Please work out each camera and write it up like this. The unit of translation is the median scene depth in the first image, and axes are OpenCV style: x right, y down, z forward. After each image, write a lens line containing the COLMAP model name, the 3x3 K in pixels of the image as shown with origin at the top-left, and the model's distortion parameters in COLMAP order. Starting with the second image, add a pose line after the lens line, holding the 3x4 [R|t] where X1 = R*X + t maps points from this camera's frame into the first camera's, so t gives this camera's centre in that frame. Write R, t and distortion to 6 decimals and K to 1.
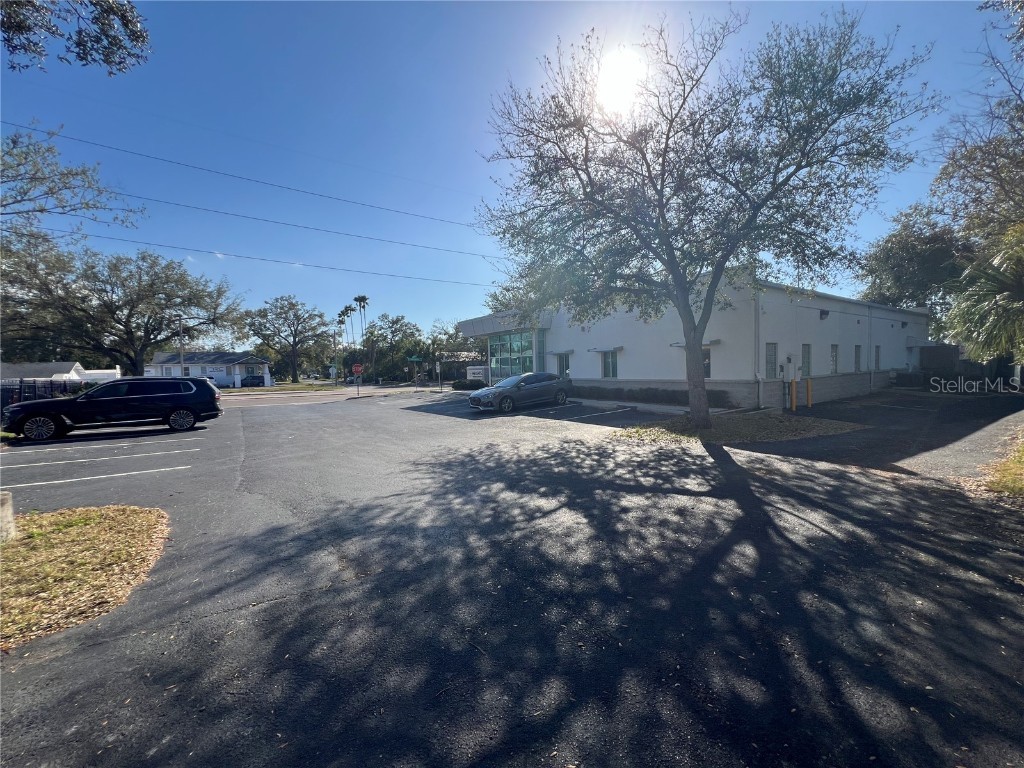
lens RADIAL K [[409.5, 0, 508.4], [0, 409.5, 378.7], [0, 0, 1]] dist [-0.002646, 0.001451]
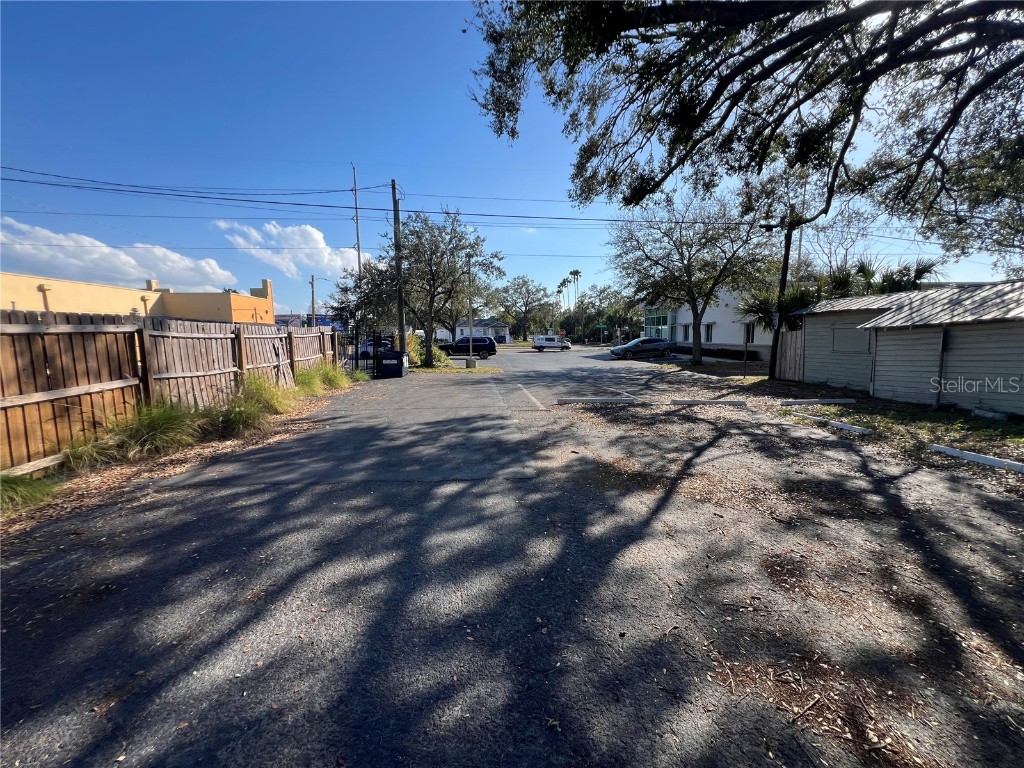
lens RADIAL K [[409.5, 0, 514.7], [0, 409.5, 382.9], [0, 0, 1]] dist [-0.002646, 0.001451]
pose [[0.876365, 0.072020, -0.476233, 0.095029], [-0.022243, 0.993754, 0.109352, -0.000303], [0.481134, -0.085240, 0.872493, -0.195782]]
